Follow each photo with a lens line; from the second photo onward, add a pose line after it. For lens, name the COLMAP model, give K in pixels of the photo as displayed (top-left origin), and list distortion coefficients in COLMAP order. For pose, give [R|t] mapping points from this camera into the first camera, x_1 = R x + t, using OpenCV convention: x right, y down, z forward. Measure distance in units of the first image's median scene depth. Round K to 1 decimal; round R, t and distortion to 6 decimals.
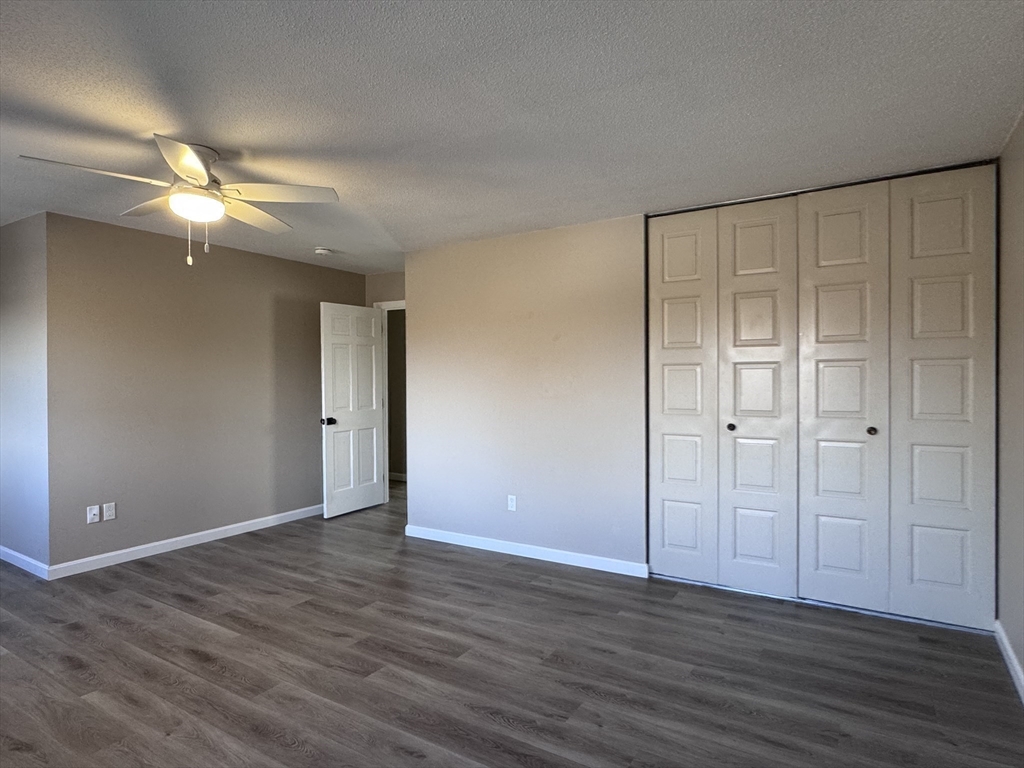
lens RADIAL K [[584.4, 0, 512.4], [0, 584.4, 383.4], [0, 0, 1]] dist [-0.003875, 0.002265]
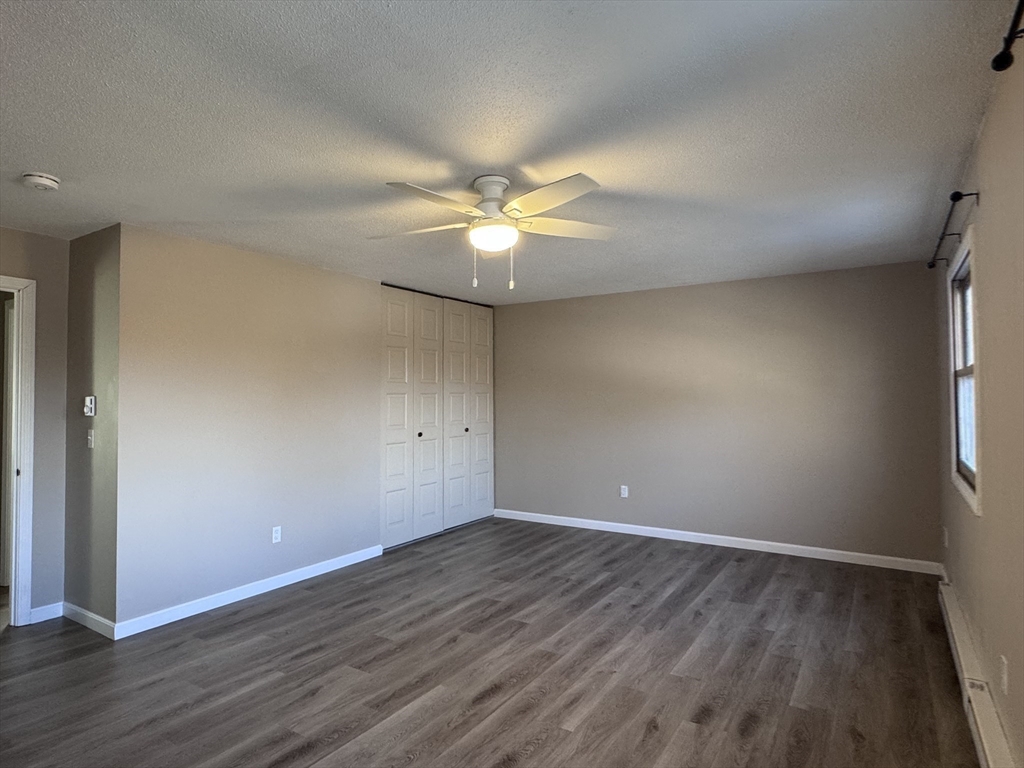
lens RADIAL K [[584.4, 0, 511.9], [0, 584.4, 382.3], [0, 0, 1]] dist [-0.003875, 0.002265]
pose [[0.008612, 0.029794, 0.999519, -1.327470], [0.012461, 0.999475, -0.029900, -0.016605], [-0.999885, 0.012712, 0.008236, 0.828668]]
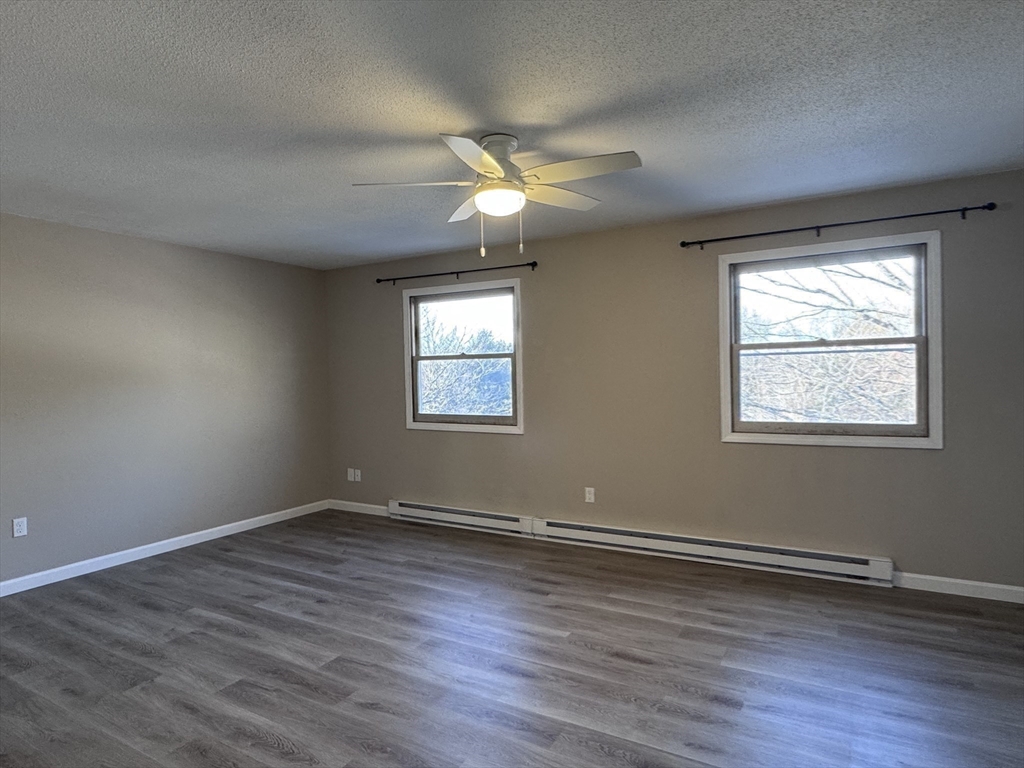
lens RADIAL K [[584.4, 0, 512.3], [0, 584.4, 382.2], [0, 0, 1]] dist [-0.003875, 0.002265]
pose [[-0.998905, 0.024301, -0.039980, -0.441897], [0.023214, 0.999354, 0.027433, -0.025681], [0.040621, 0.026475, -0.998824, 1.696722]]
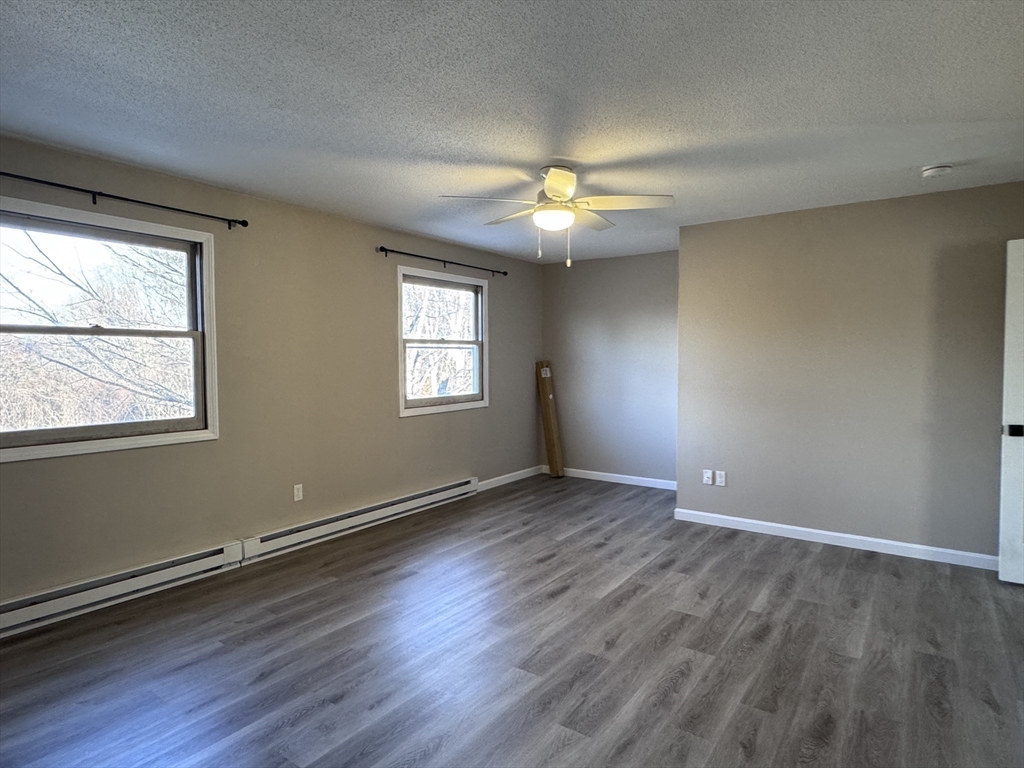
lens RADIAL K [[584.4, 0, 508.9], [0, 584.4, 382.8], [0, 0, 1]] dist [-0.003875, 0.002265]
pose [[-0.060799, 0.046877, -0.997049, 0.577716], [-0.007872, 0.998843, 0.047442, -0.019756], [0.998119, 0.010733, -0.060360, 0.845608]]
